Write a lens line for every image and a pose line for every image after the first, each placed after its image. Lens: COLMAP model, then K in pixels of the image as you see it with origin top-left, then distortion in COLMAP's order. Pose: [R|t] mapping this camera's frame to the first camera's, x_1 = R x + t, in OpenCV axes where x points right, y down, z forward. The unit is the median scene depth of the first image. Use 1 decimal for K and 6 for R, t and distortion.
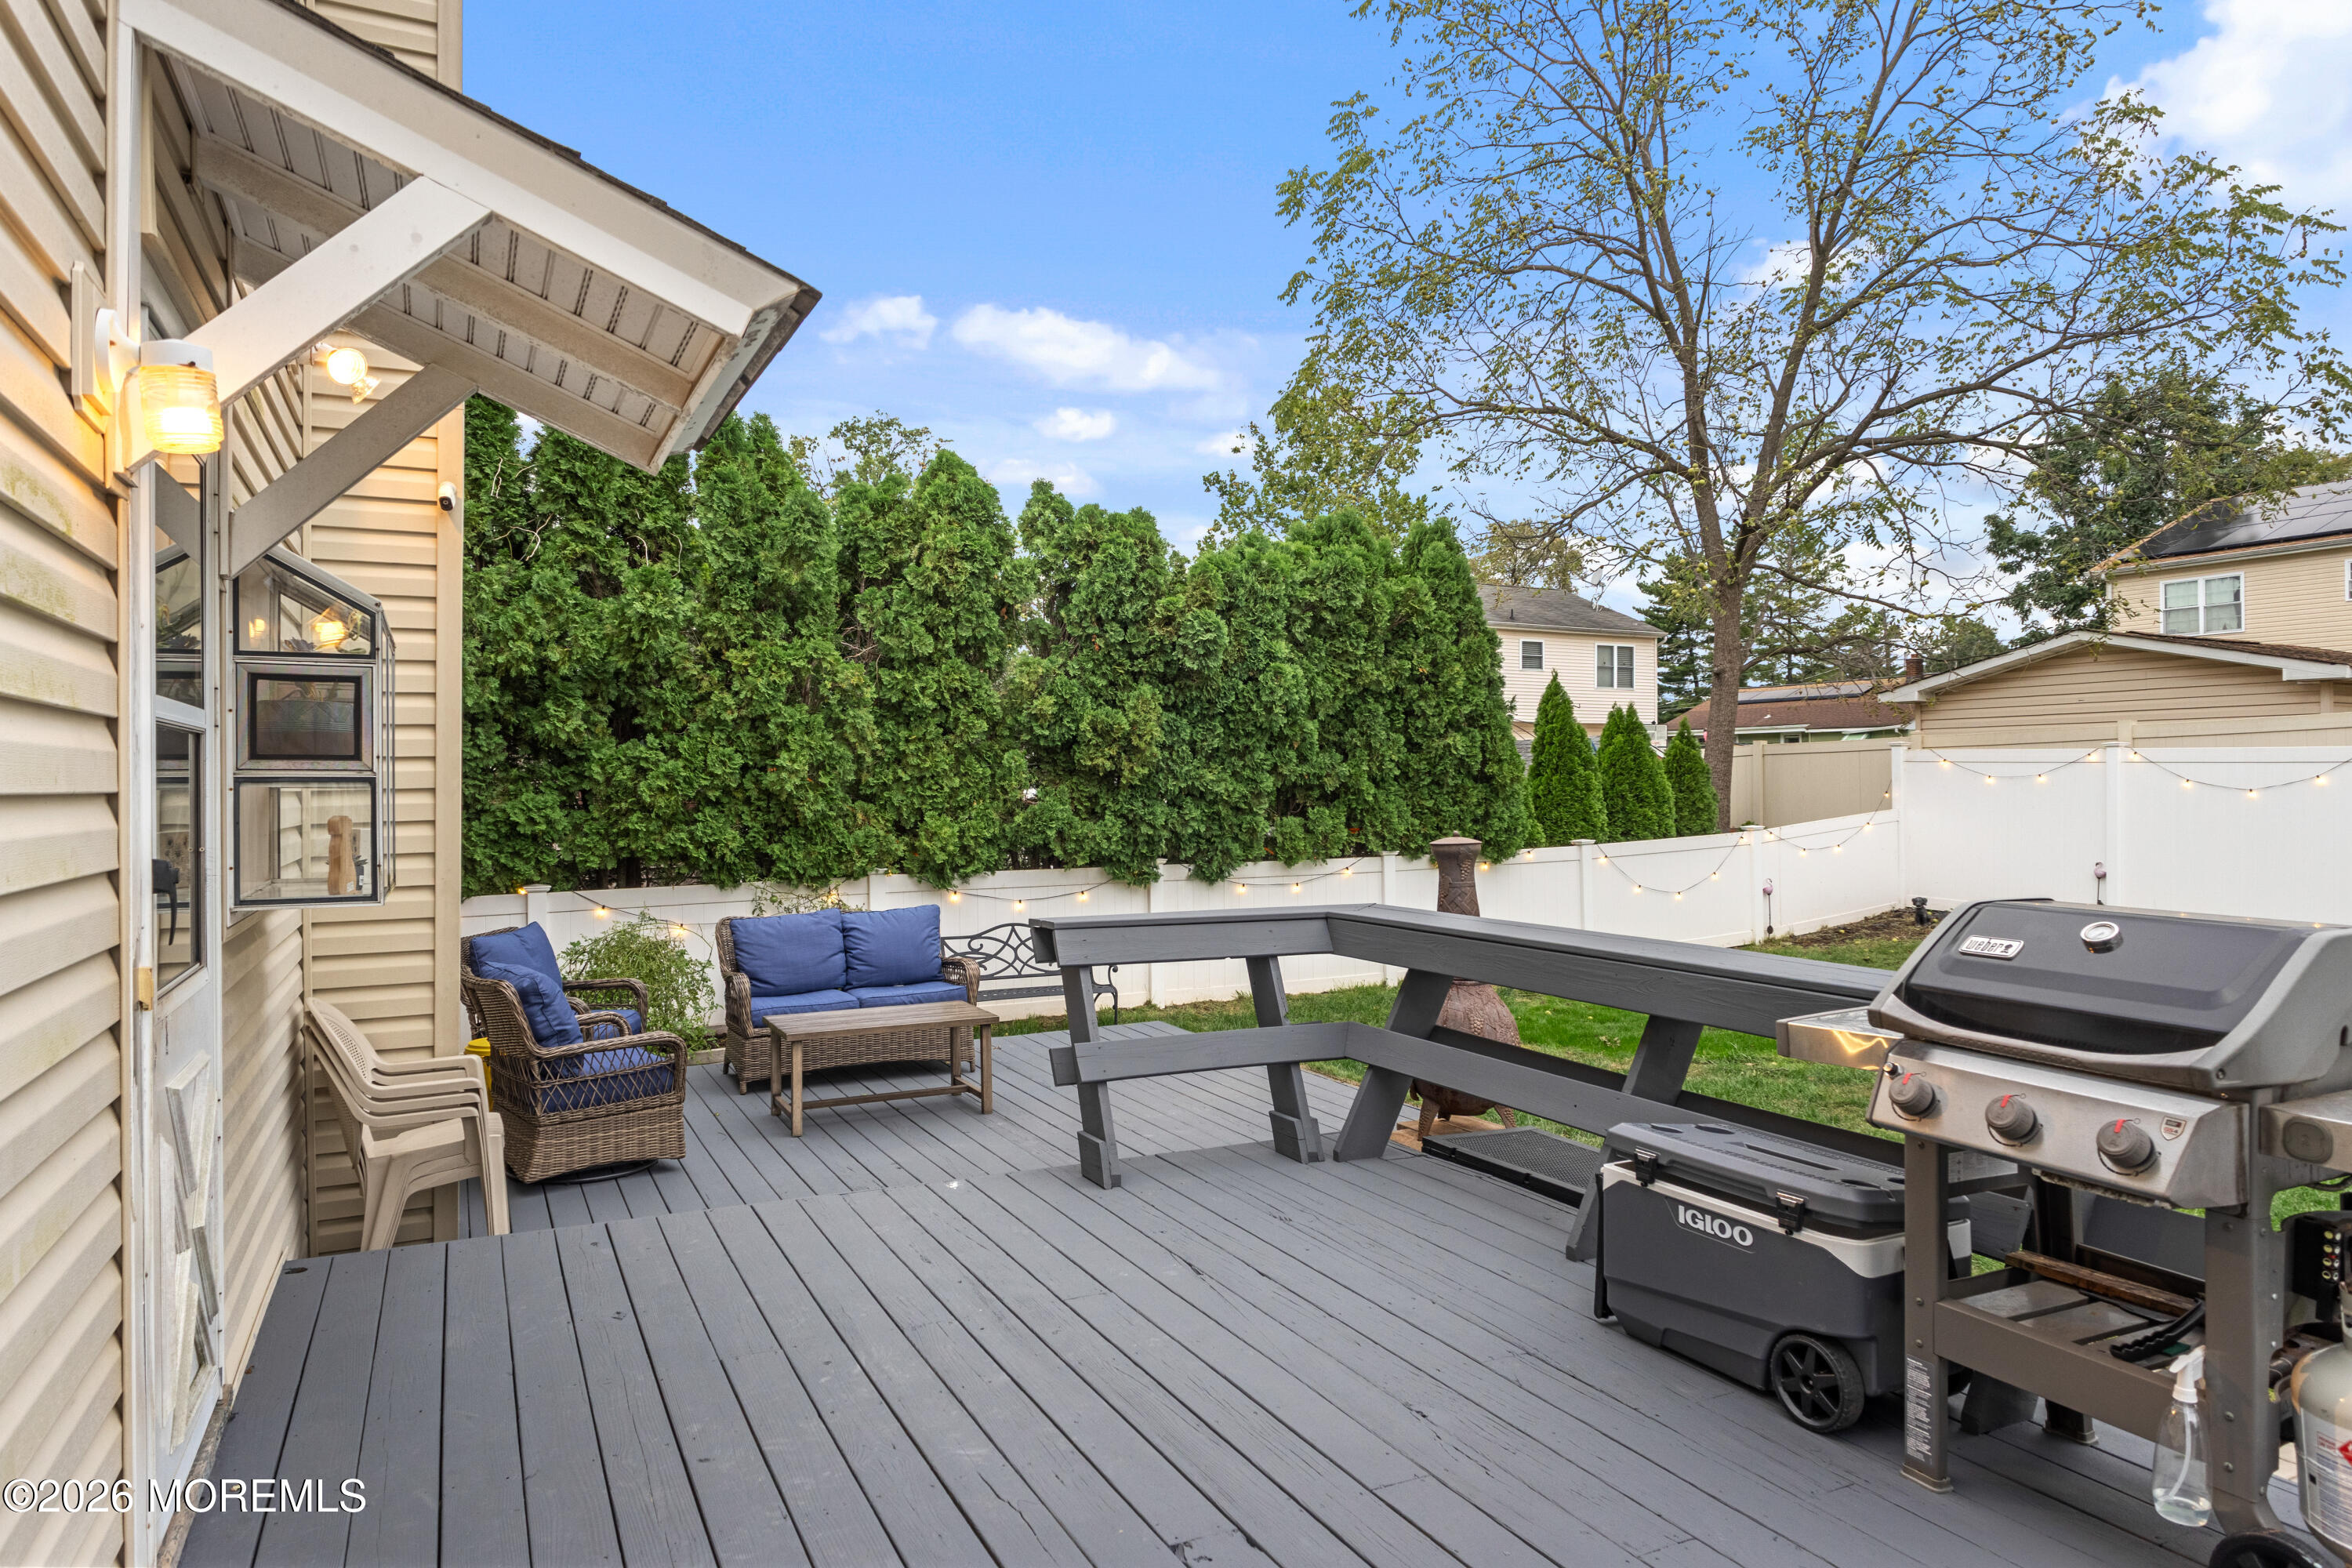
lens RADIAL K [[1417.2, 0, 1176.0], [0, 1417.2, 784.0], [0, 0, 1]] dist [-0.004869, -0.001793]
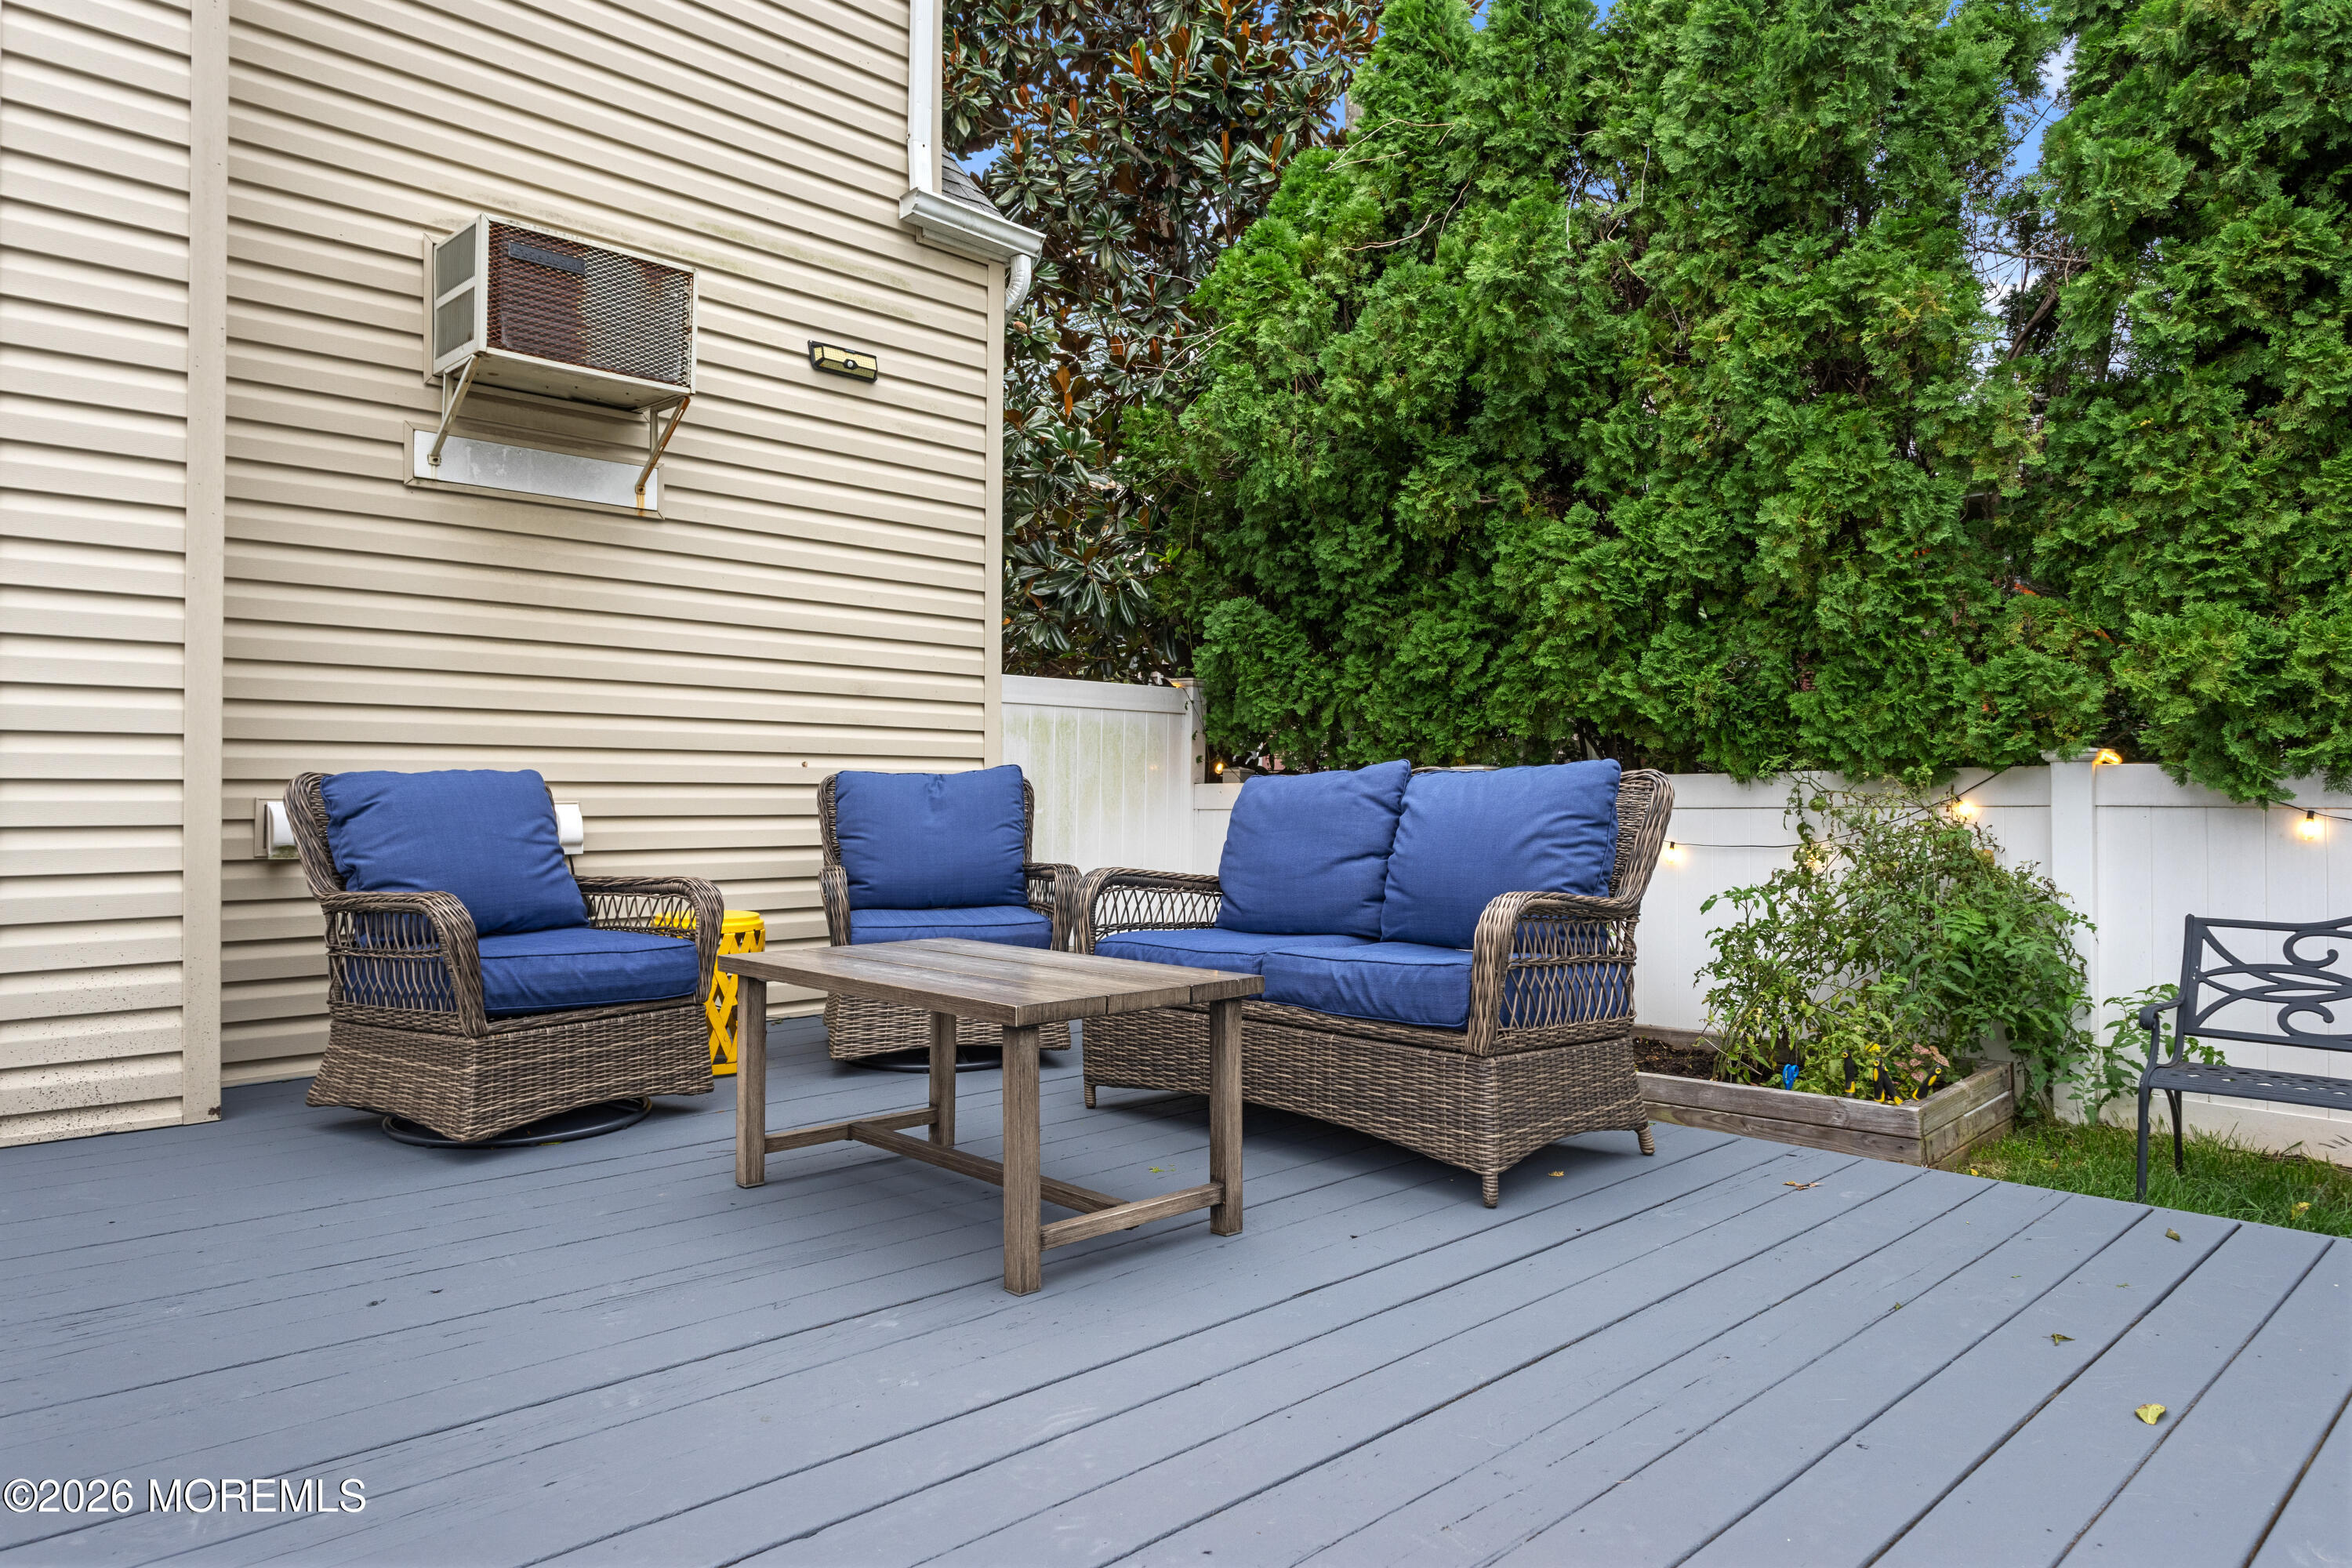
lens RADIAL K [[1465.5, 0, 1176.0], [0, 1465.5, 784.0], [0, 0, 1]] dist [0.001391, -0.000808]
pose [[0.298805, -0.000291, -0.954314, 0.104104], [-0.012308, 0.999916, -0.004158, 0.058955], [0.954235, 0.012988, 0.298777, 0.471542]]
